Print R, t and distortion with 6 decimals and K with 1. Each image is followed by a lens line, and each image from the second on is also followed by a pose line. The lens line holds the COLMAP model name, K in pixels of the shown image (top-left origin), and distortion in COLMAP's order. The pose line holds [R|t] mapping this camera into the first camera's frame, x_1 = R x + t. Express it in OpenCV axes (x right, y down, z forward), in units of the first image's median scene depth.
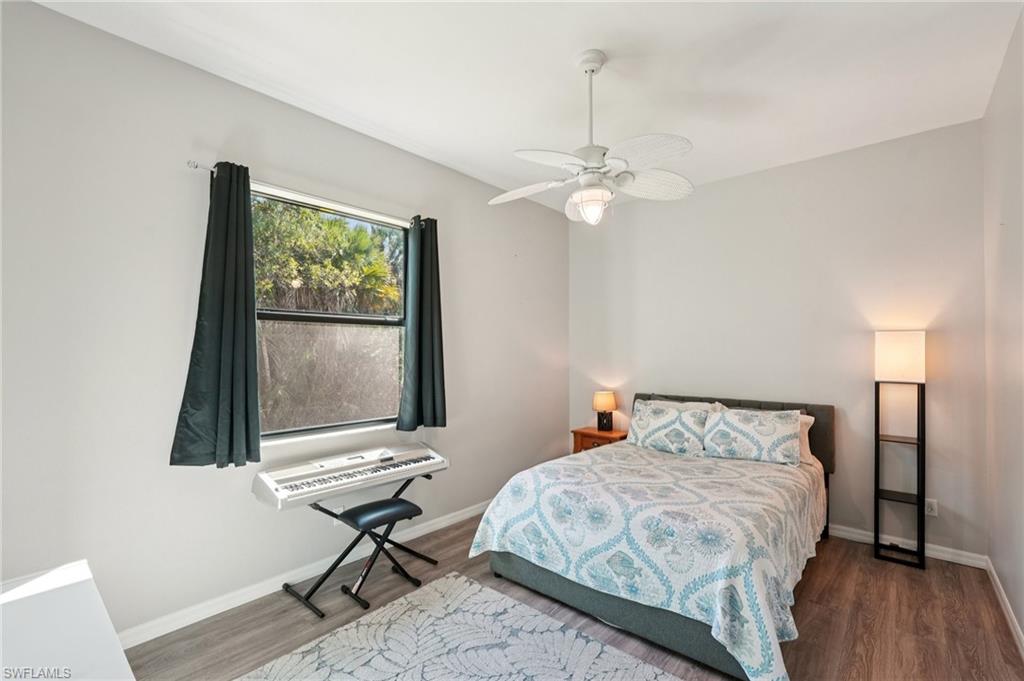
lens RADIAL K [[450.4, 0, 512.3], [0, 450.4, 345.4], [0, 0, 1]] dist [-0.014129, 0.008209]
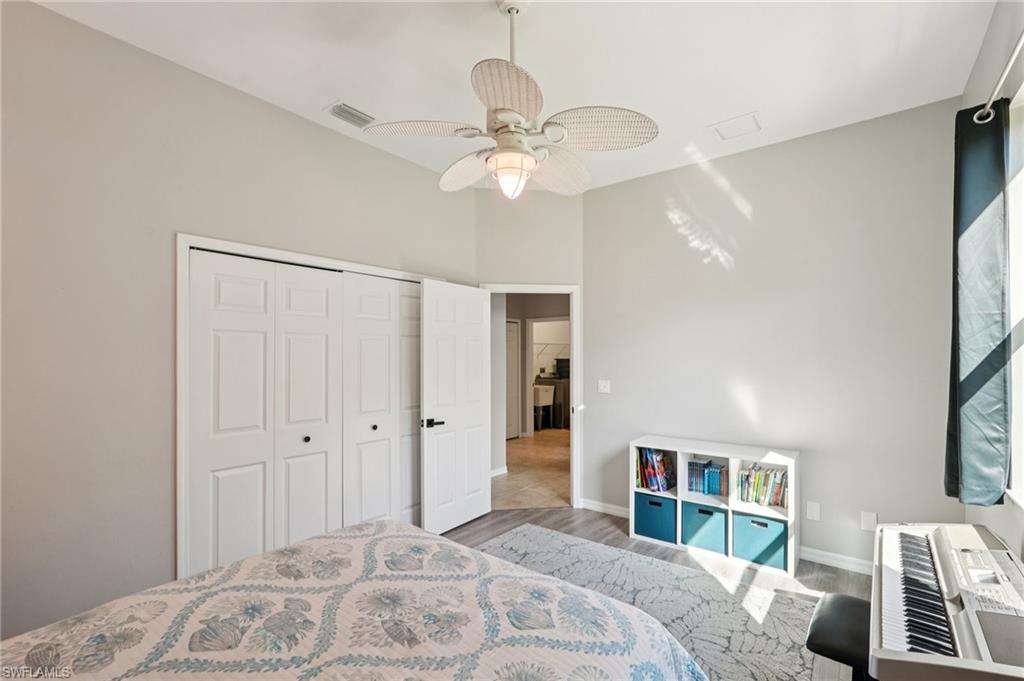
lens RADIAL K [[450.4, 0, 512.3], [0, 450.4, 345.4], [0, 0, 1]] dist [-0.014129, 0.008209]
pose [[-0.999272, -0.002580, -0.038066, 0.187987], [-0.001757, 0.999765, -0.021621, 0.012277], [0.038112, -0.021538, -0.999041, 1.585103]]
